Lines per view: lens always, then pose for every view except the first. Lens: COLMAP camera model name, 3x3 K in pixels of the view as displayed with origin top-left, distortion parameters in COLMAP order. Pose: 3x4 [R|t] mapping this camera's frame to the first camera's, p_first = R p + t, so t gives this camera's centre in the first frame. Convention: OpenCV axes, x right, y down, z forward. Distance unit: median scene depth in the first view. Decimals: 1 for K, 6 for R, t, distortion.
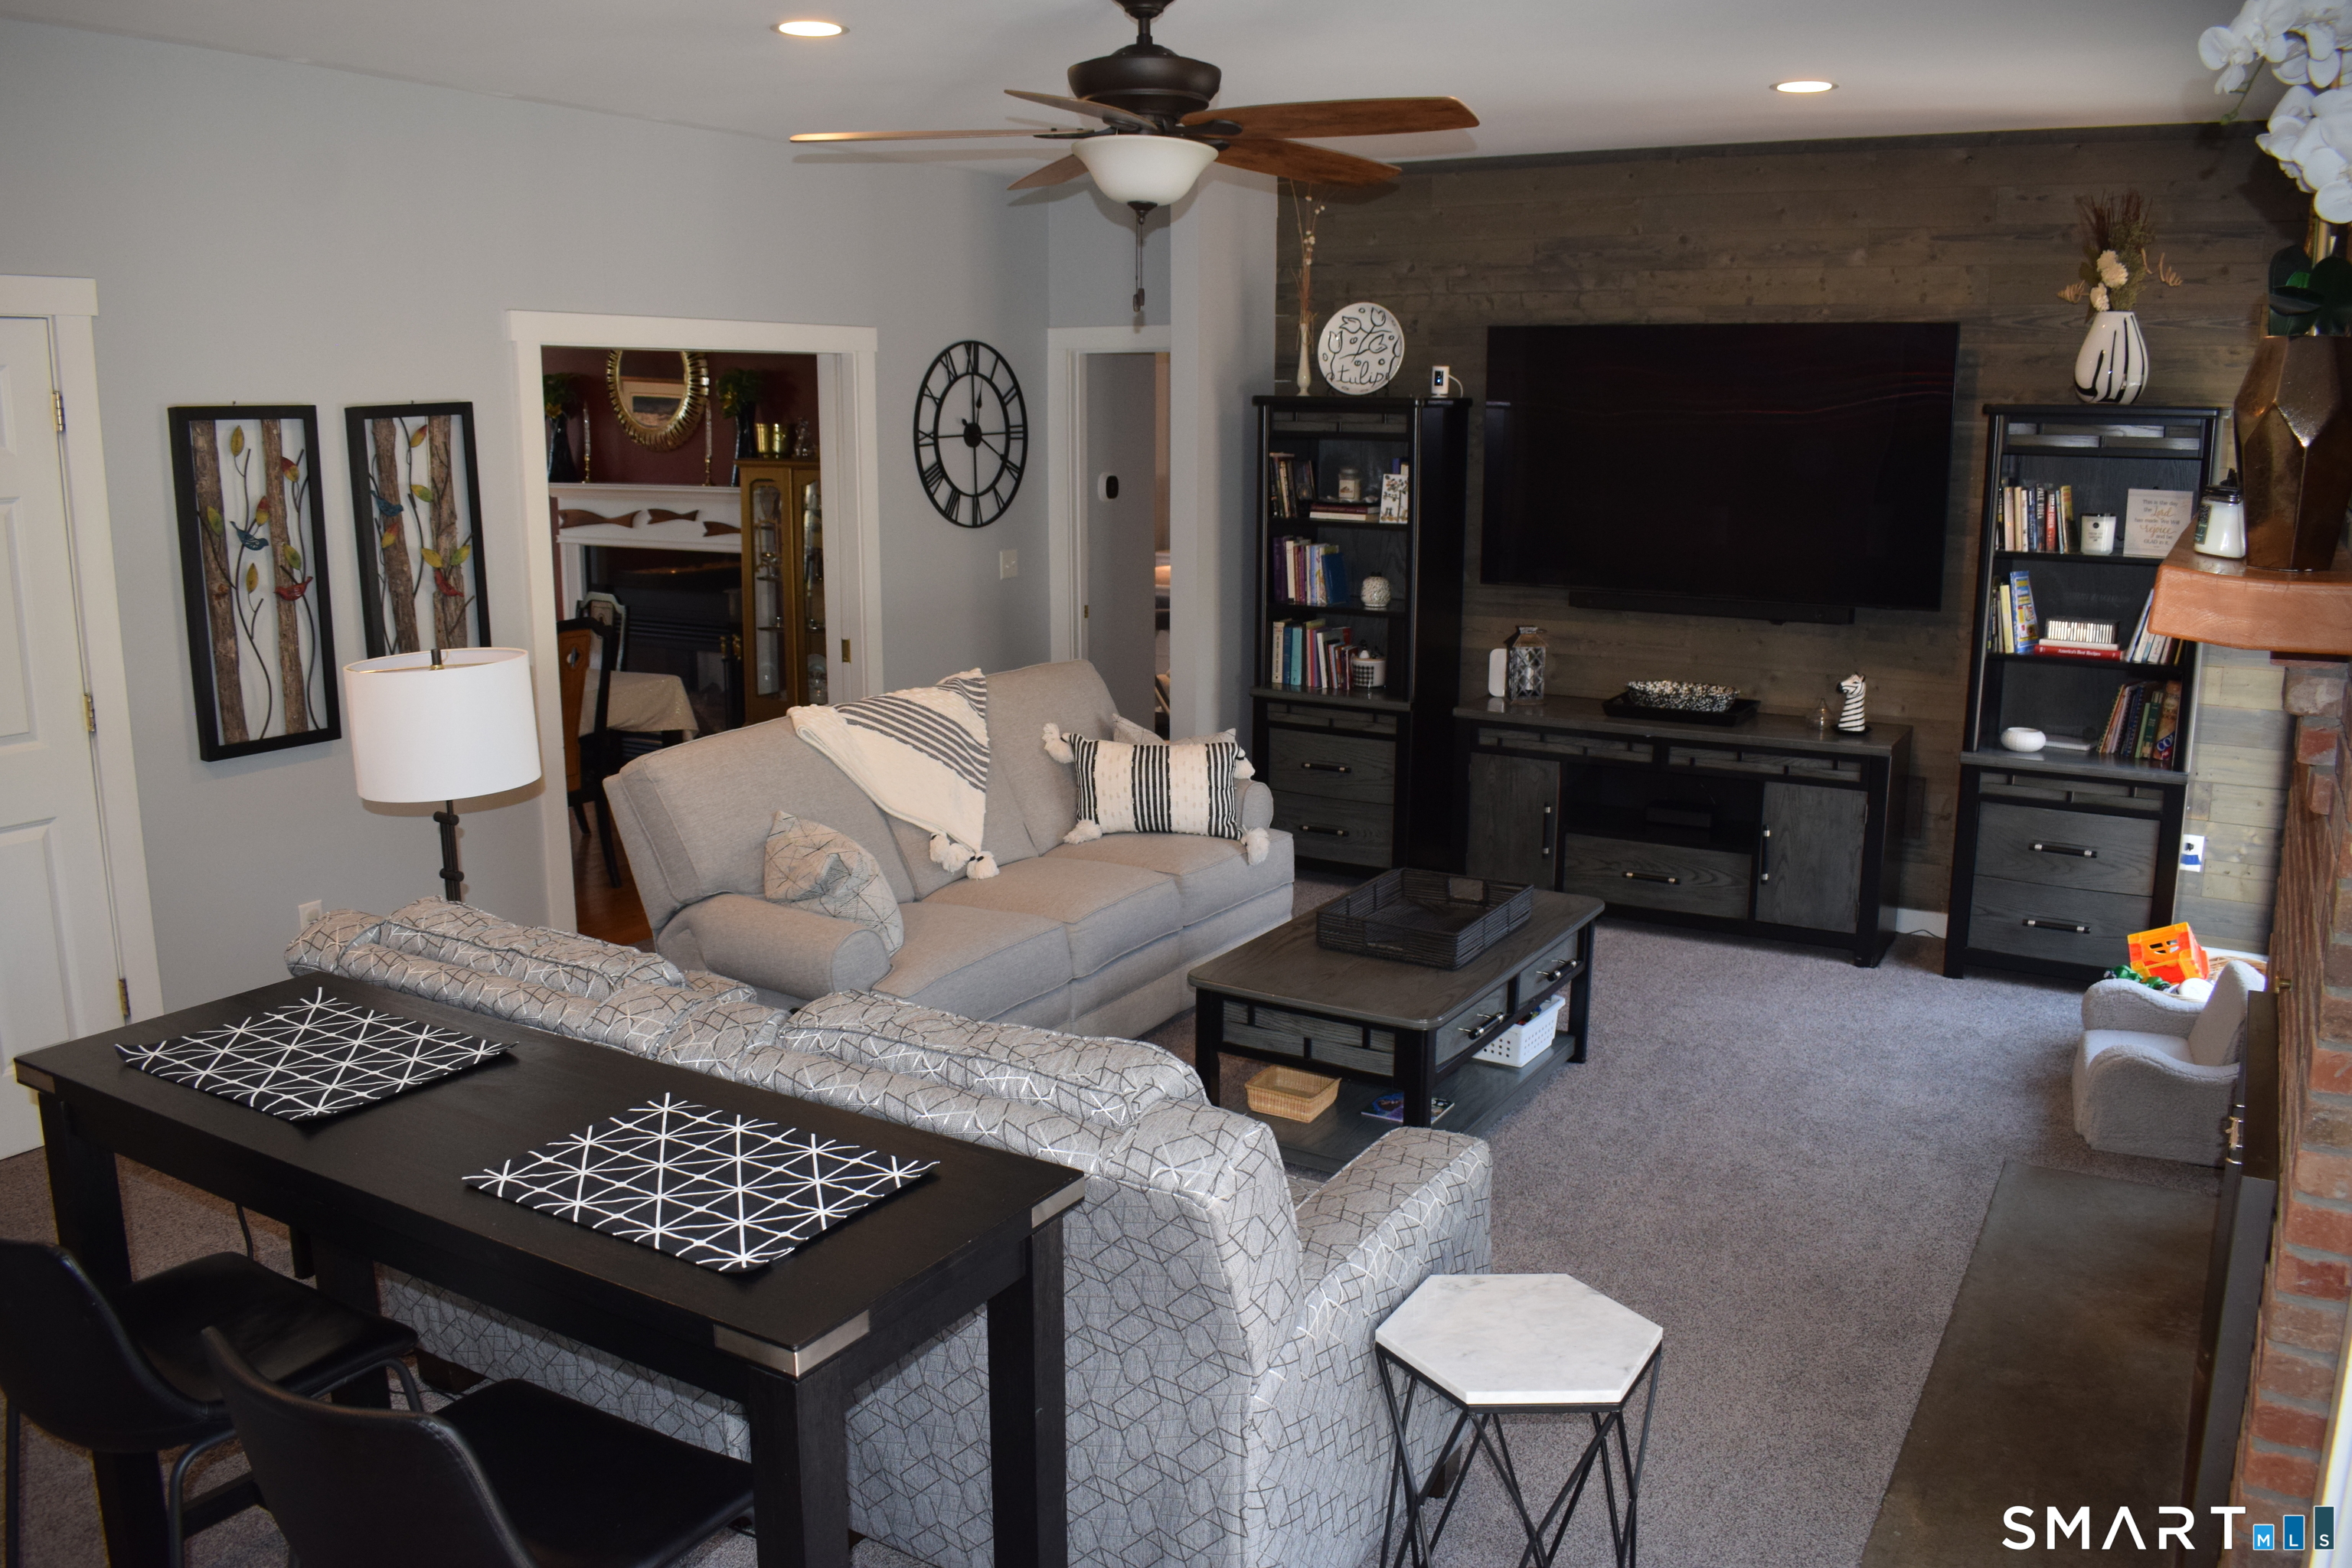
lens RADIAL K [[1849.2, 0, 1176.0], [0, 1849.2, 784.0], [0, 0, 1]] dist [-0.102096, 0.021840]
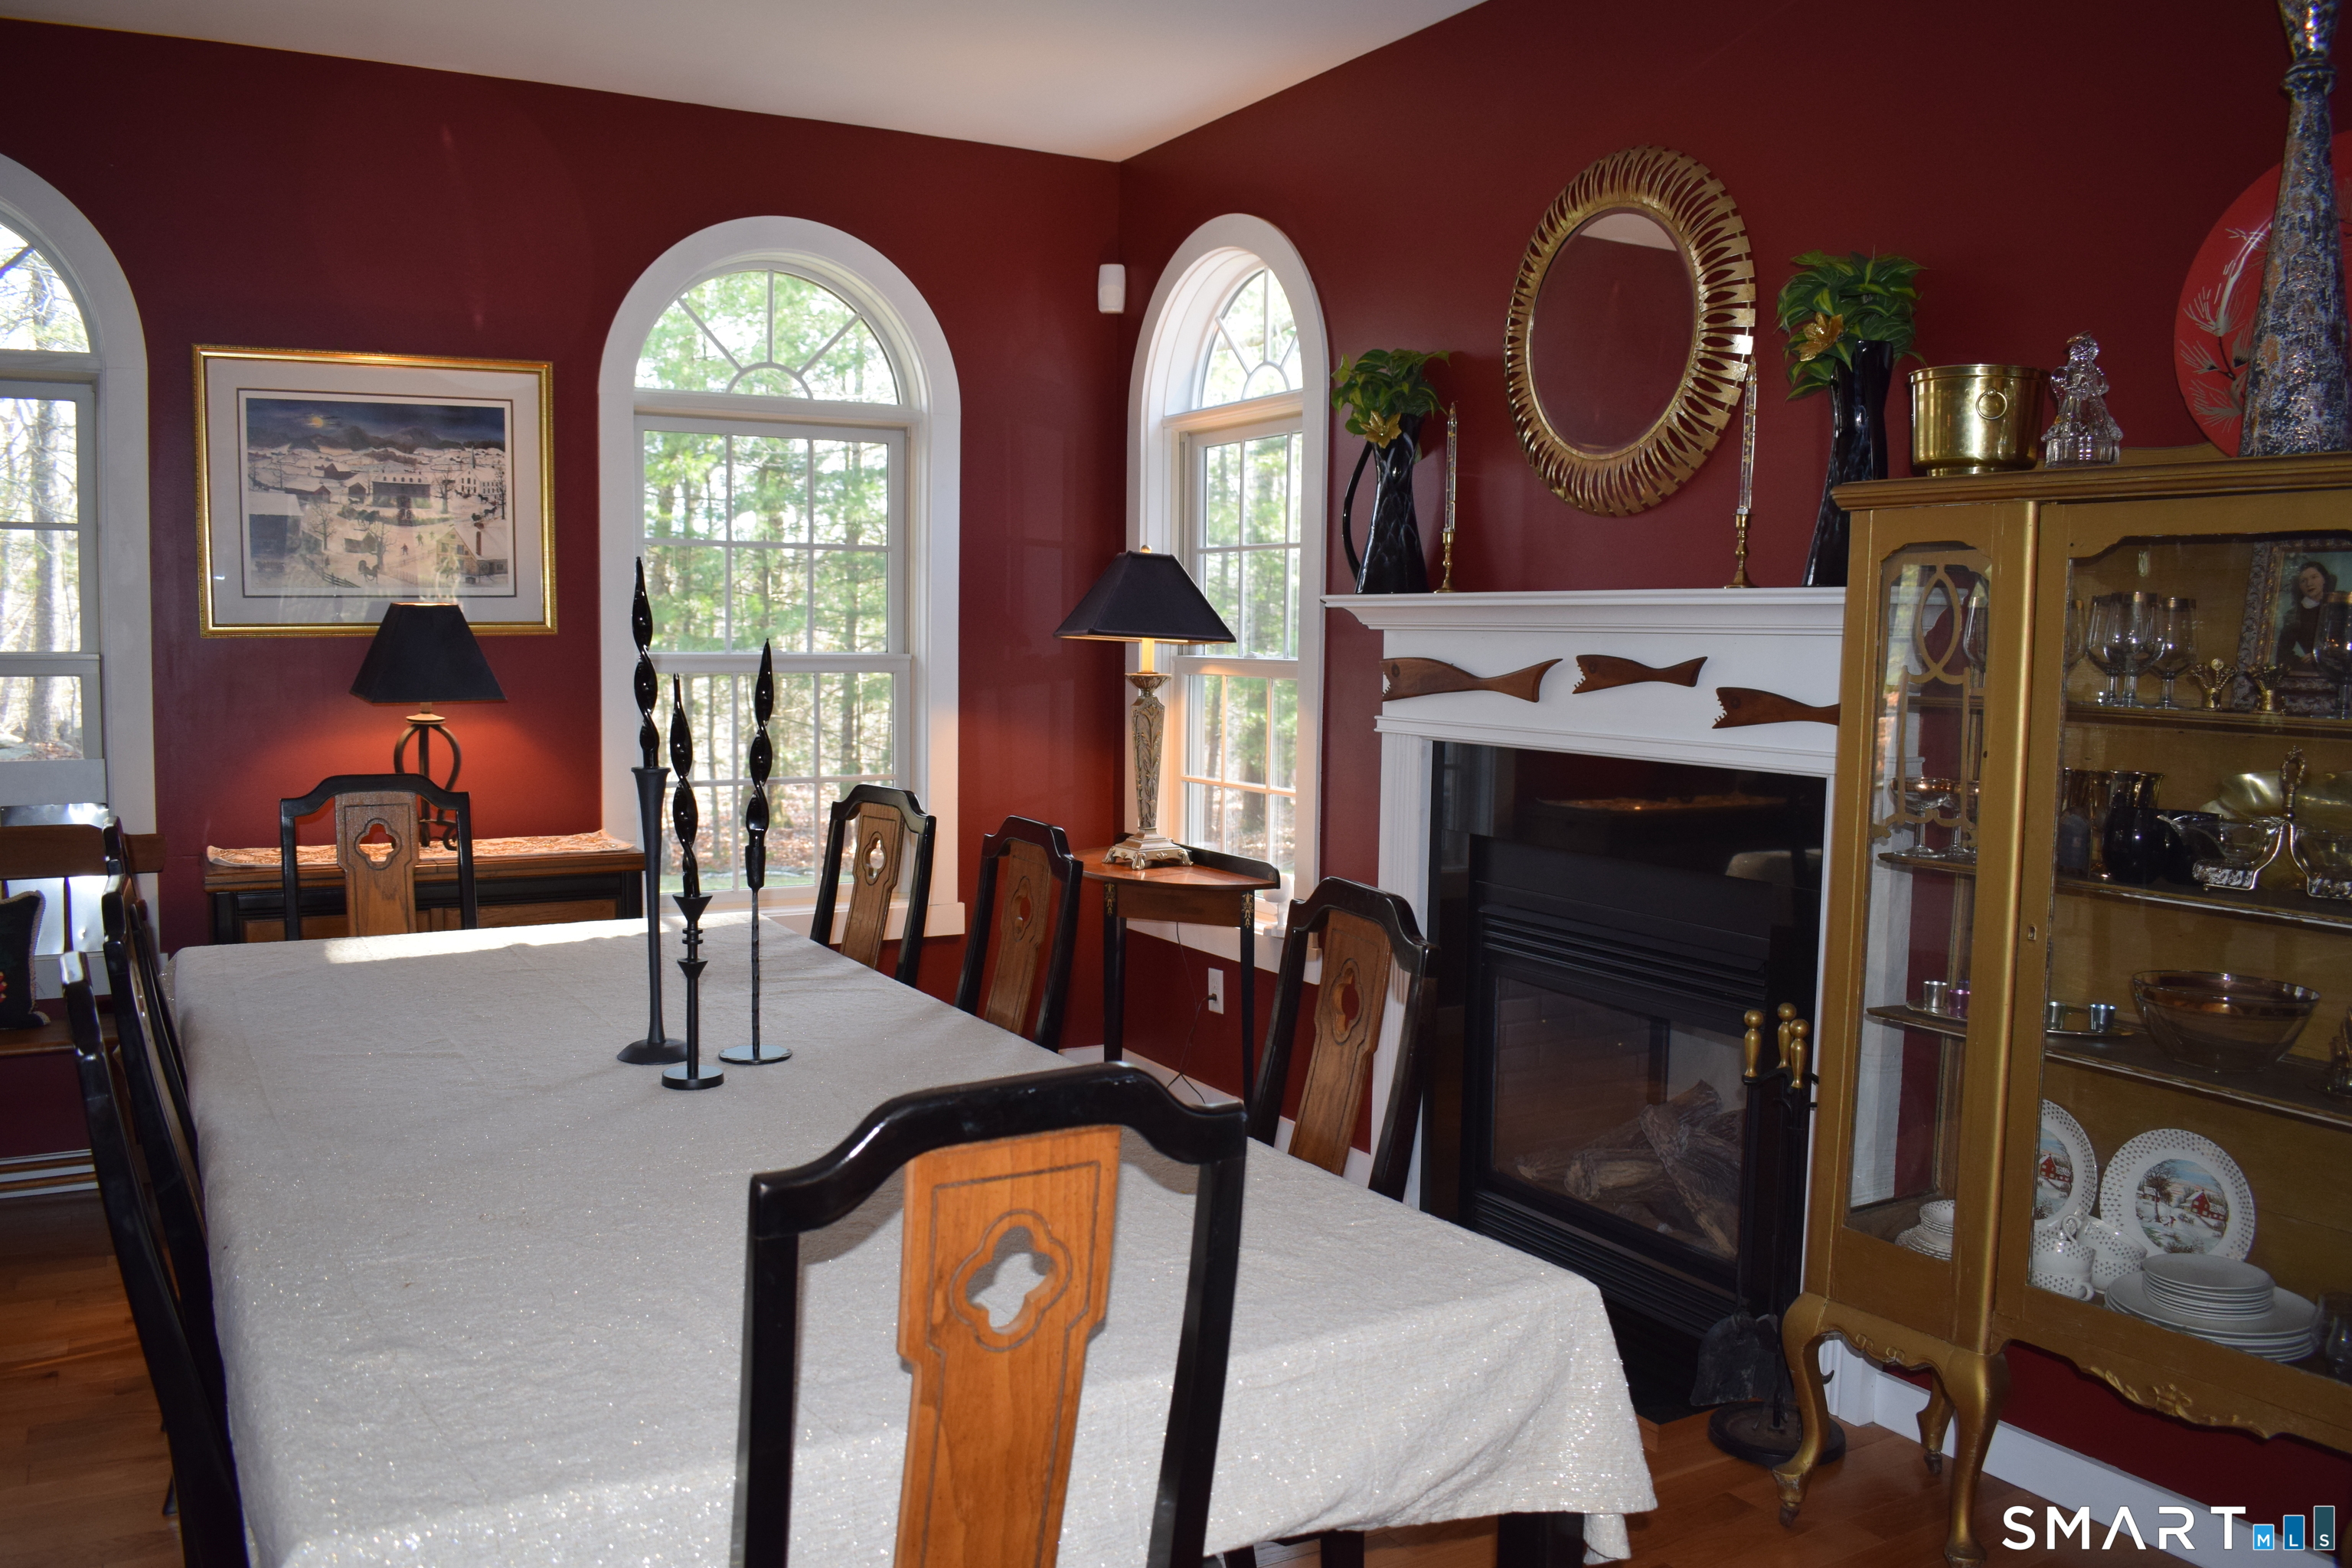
lens RADIAL K [[1849.2, 0, 1176.0], [0, 1849.2, 784.0], [0, 0, 1]] dist [-0.102096, 0.021840]
pose [[0.867591, 0.045753, -0.495169, -0.167670], [-0.106070, 0.989869, -0.094383, -0.076787], [0.485834, 0.134409, 0.863655, 0.626922]]
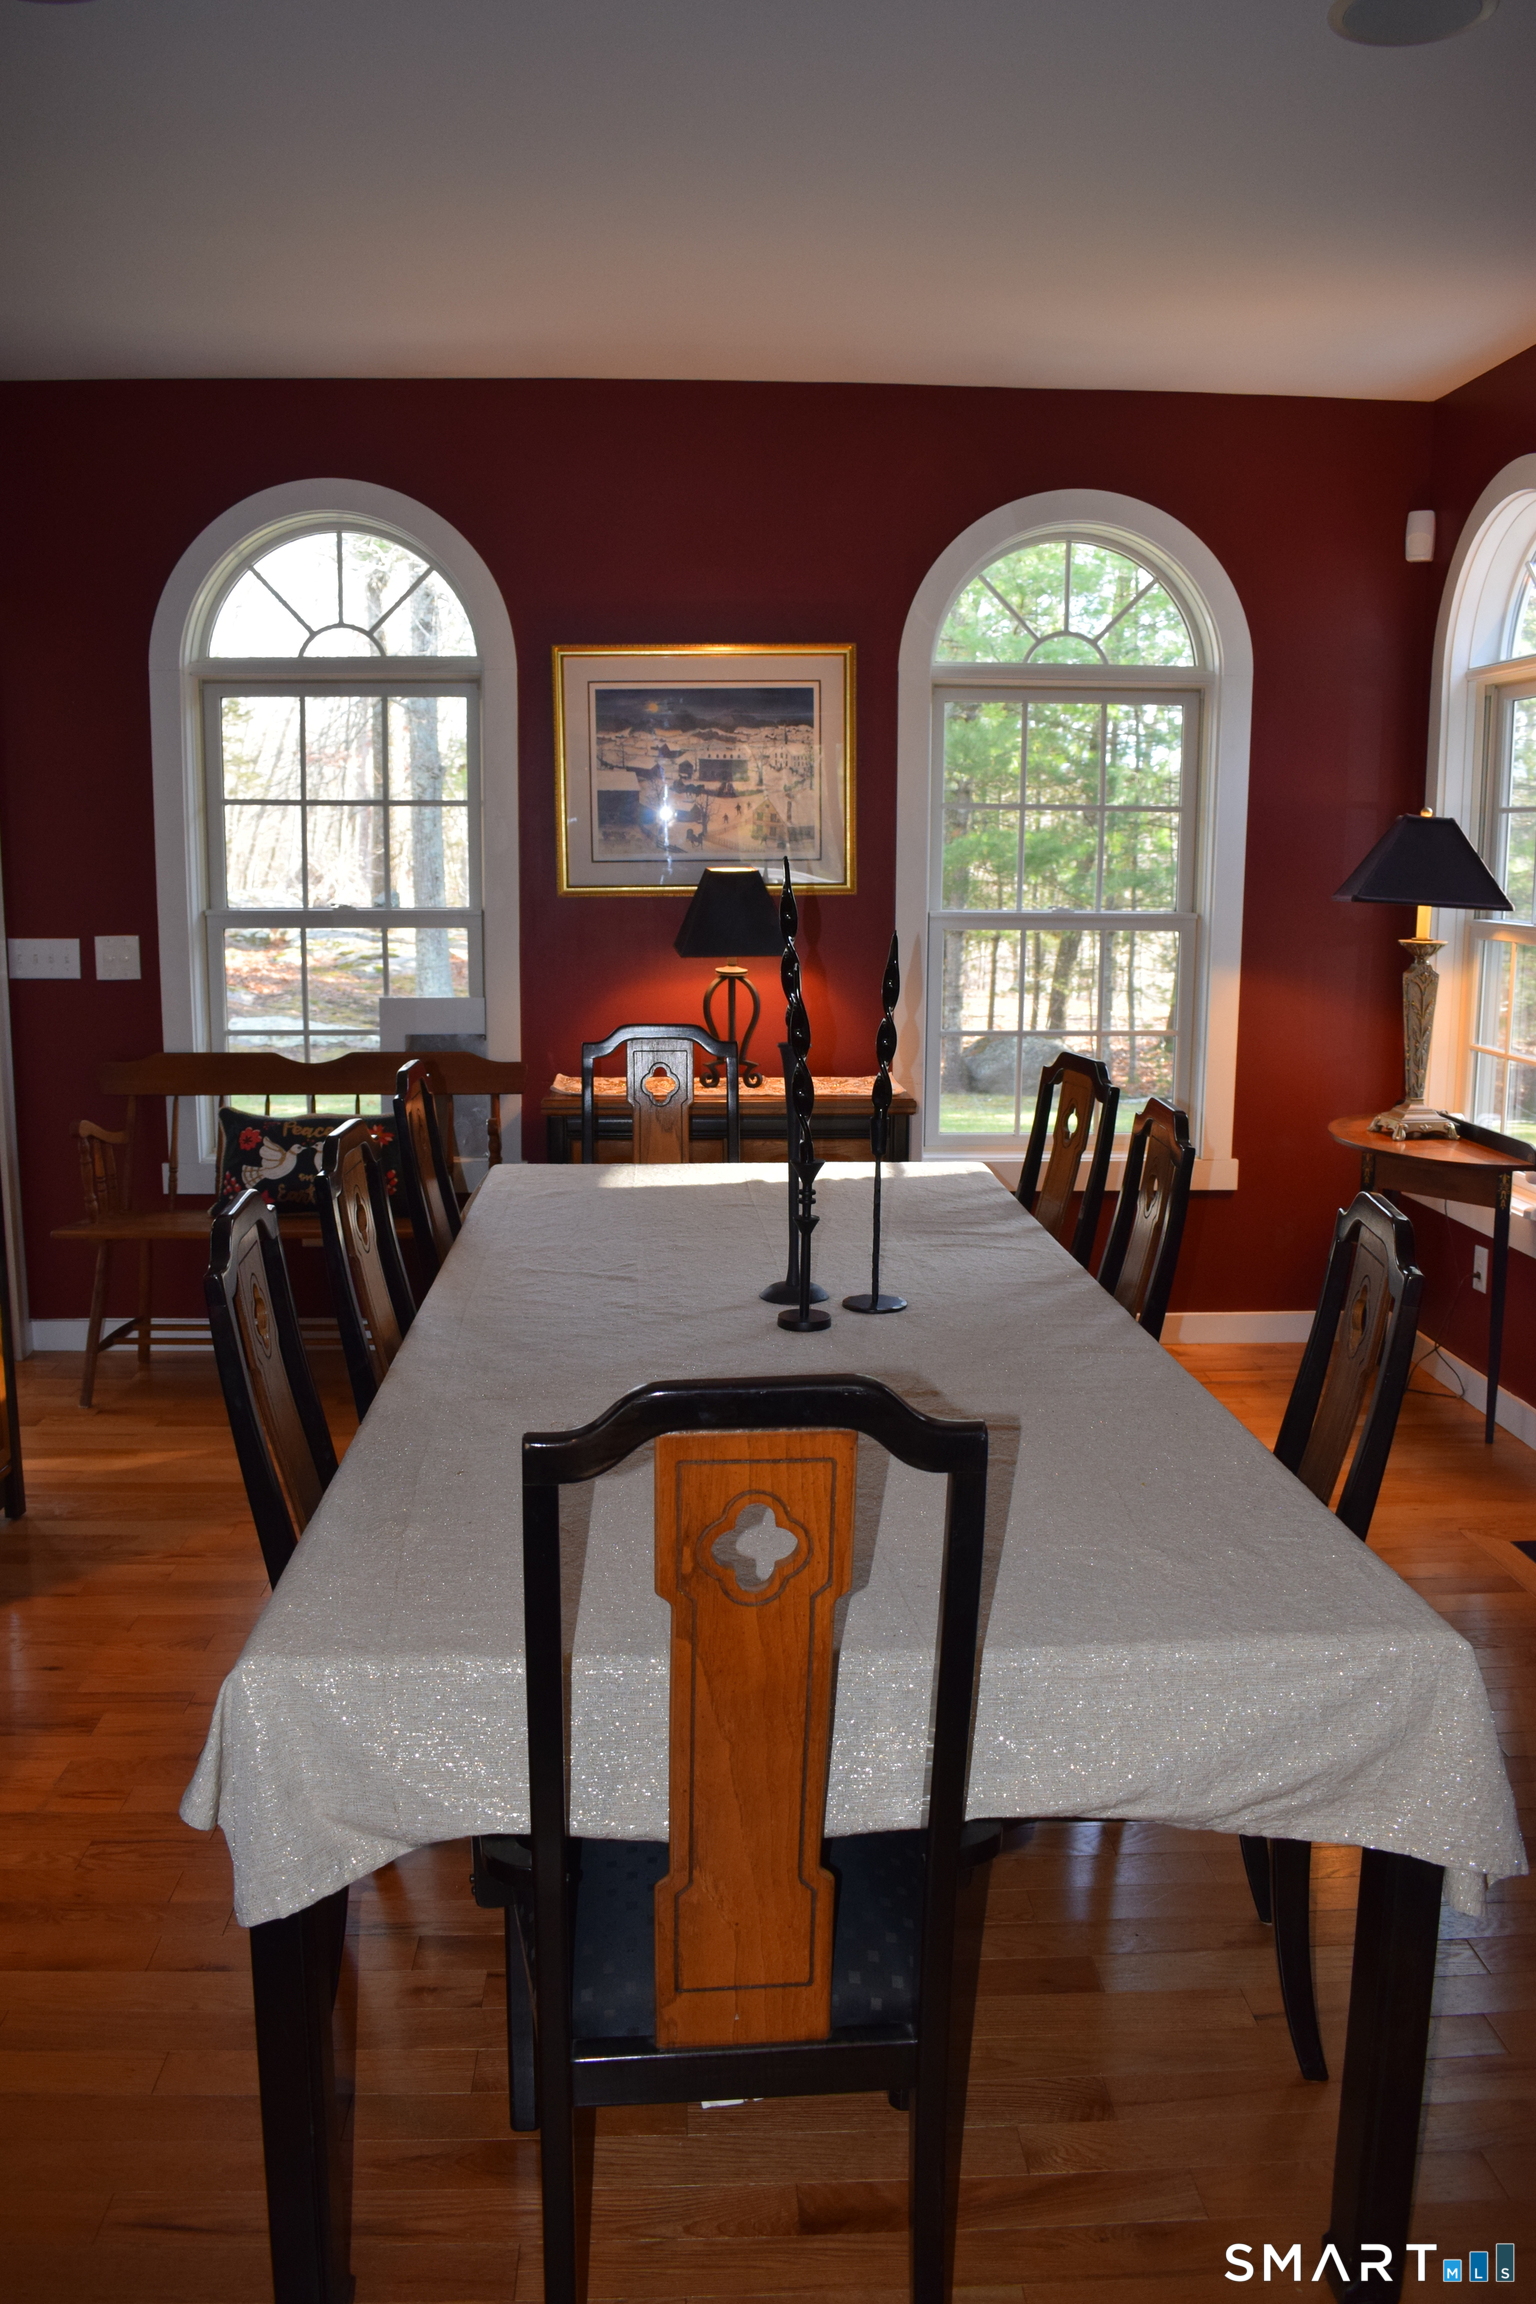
lens RADIAL K [[1811.5, 0, 768.0], [0, 1811.5, 1152.0], [0, 0, 1]] dist [-0.102096, 0.021840]
pose [[0.547213, 0.137200, -0.825672, -0.118716], [-0.168506, 0.984334, 0.051888, -0.094111], [0.819856, 0.110737, 0.561760, 0.652528]]
